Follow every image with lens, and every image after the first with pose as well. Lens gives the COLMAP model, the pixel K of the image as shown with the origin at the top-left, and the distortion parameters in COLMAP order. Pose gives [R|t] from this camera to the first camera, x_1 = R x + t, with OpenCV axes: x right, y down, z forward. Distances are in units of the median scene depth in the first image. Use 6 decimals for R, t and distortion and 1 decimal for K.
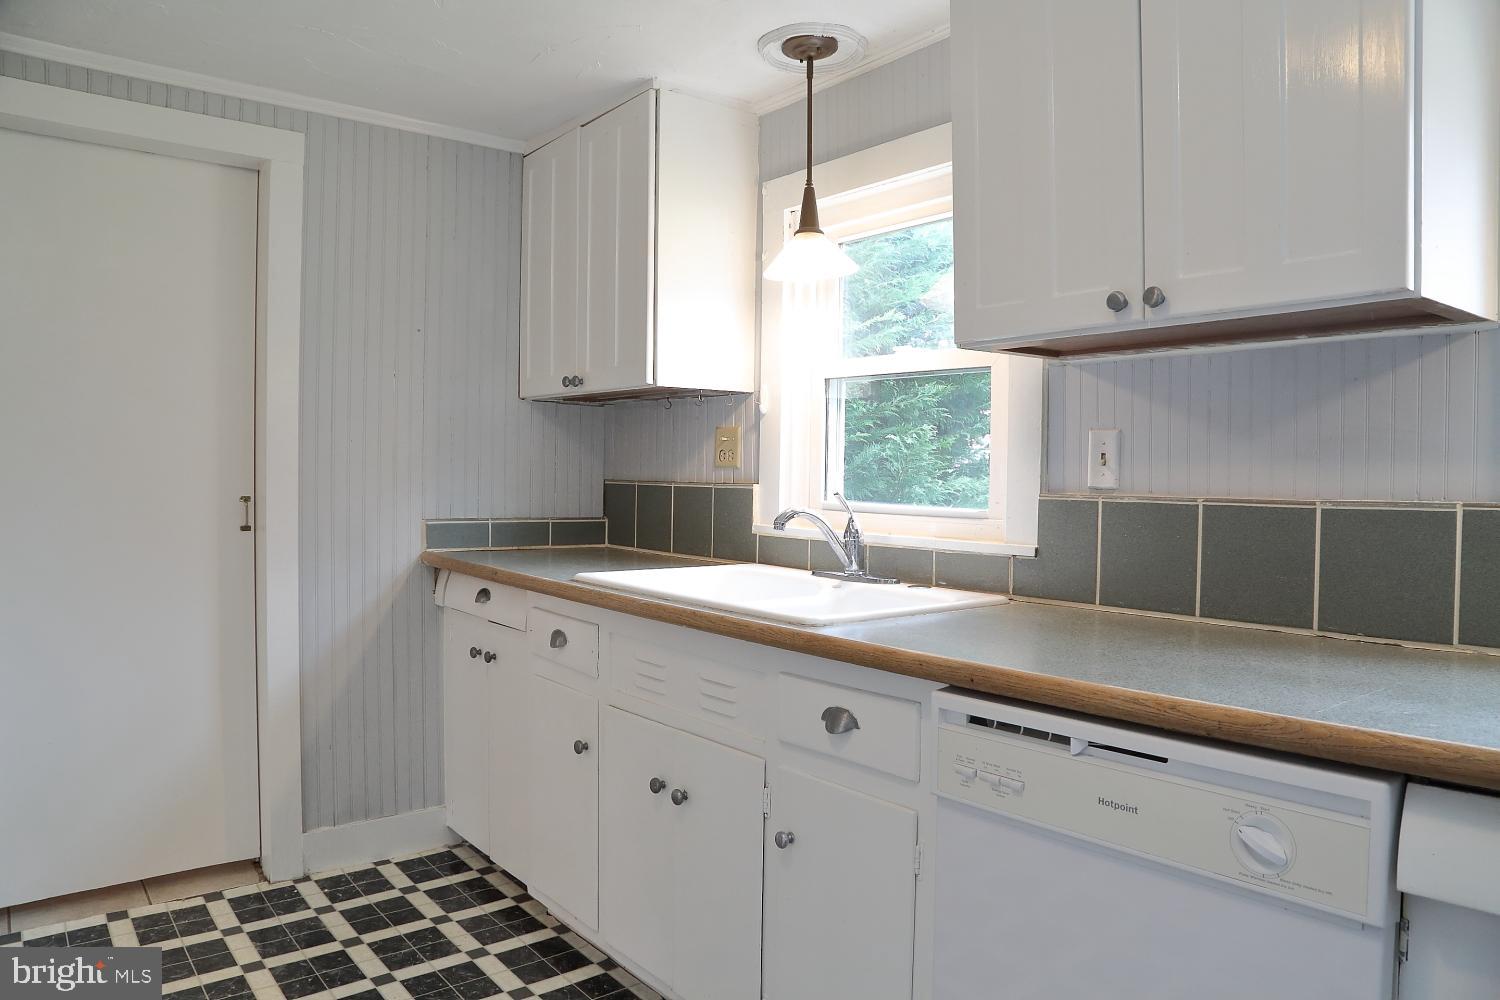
lens RADIAL K [[1024.9, 0, 750.0], [0, 1024.9, 500.0], [0, 0, 1]] dist [-0.088067, 0.001803]
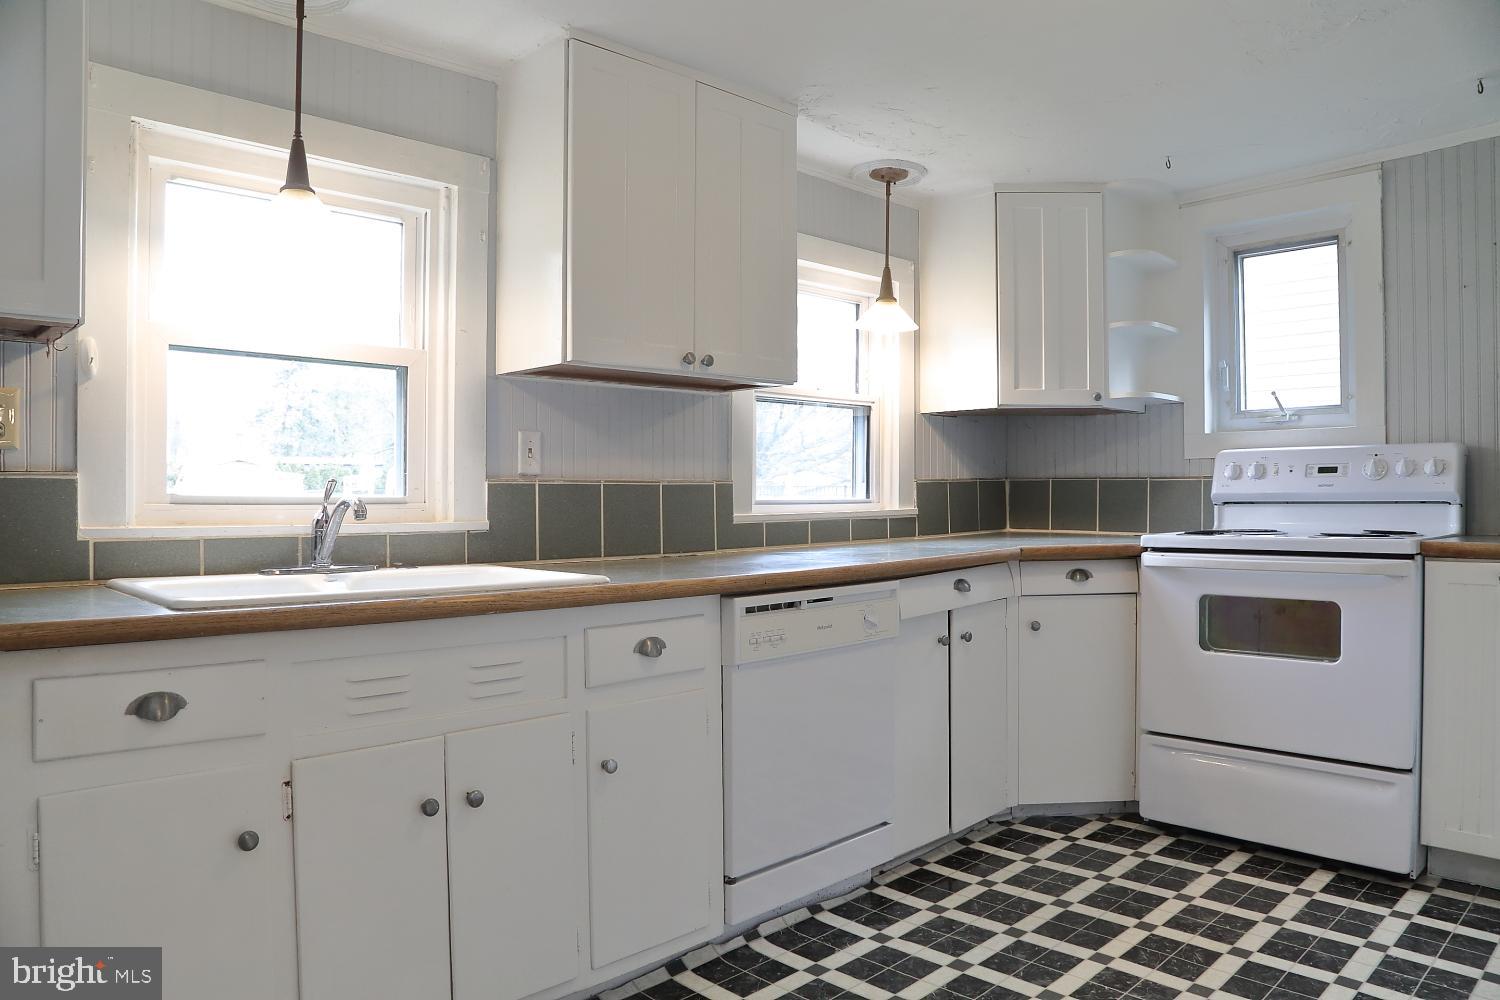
lens RADIAL K [[1015.7, 0, 757.4], [0, 1015.7, 521.7], [0, 0, 1]] dist [-0.056102, 0.002089]
pose [[-0.102582, -0.034857, 0.994114, -1.047772], [0.027473, 0.998905, 0.037860, 0.008892], [-0.994345, 0.031195, -0.101512, 0.855815]]
